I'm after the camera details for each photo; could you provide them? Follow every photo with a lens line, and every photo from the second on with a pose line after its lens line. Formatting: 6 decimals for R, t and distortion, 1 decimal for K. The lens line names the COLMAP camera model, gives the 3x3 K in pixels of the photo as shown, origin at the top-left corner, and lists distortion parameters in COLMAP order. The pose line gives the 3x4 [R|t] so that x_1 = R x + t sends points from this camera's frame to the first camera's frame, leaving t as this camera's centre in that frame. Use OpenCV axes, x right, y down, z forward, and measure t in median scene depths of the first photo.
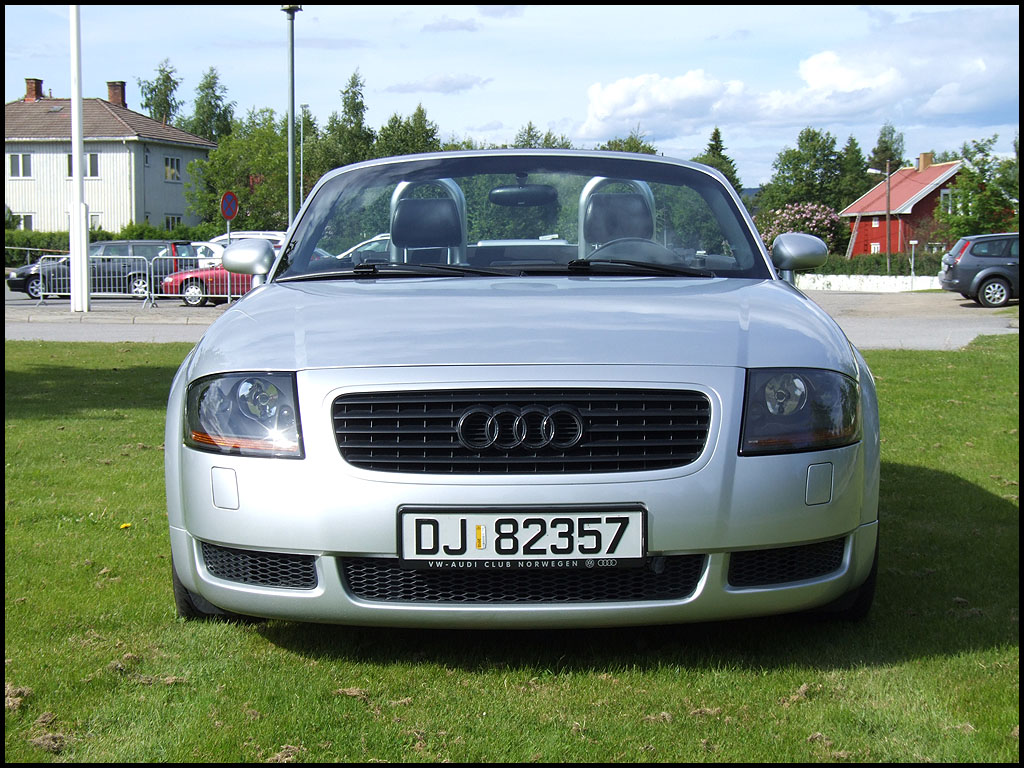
lens RADIAL K [[1848.5, 0, 511.8], [0, 1848.5, 384.8], [0, 0, 1]] dist [-0.005299, 0.000000]
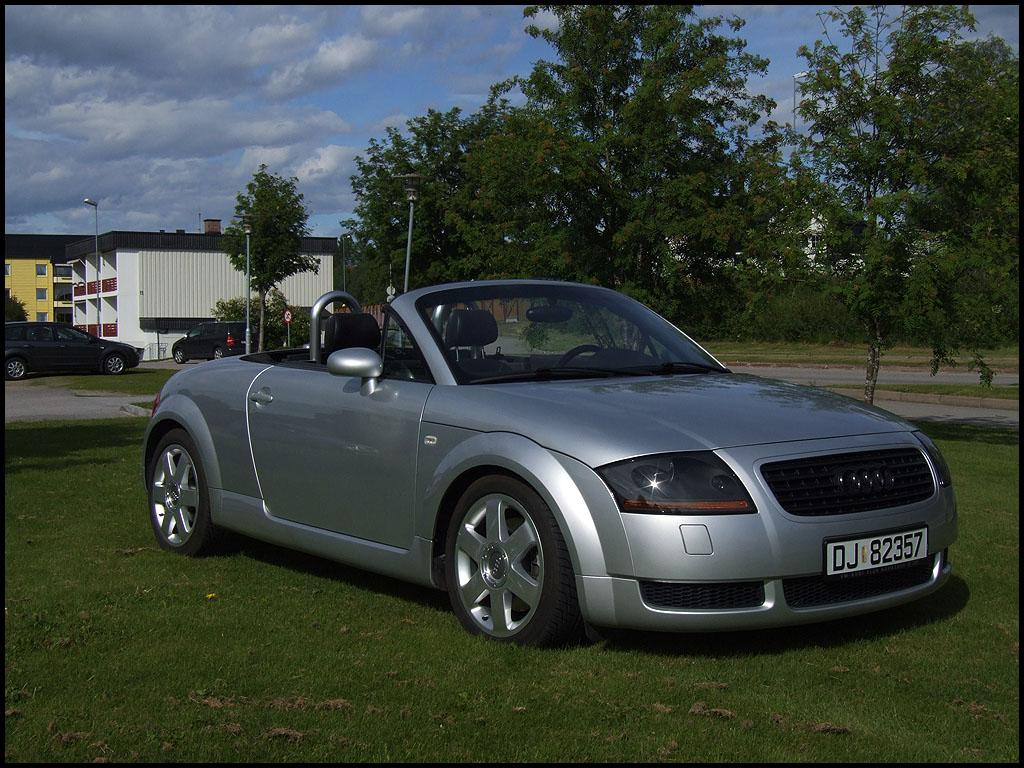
lens RADIAL K [[1387.2, 0, 511.6], [0, 1387.2, 383.2], [0, 0, 1]] dist [-0.165741, 0.000000]
pose [[0.849815, -0.030190, 0.526216, -0.820469], [0.052646, 0.998228, -0.027750, -0.037659], [-0.524446, 0.051286, 0.849898, 0.217319]]
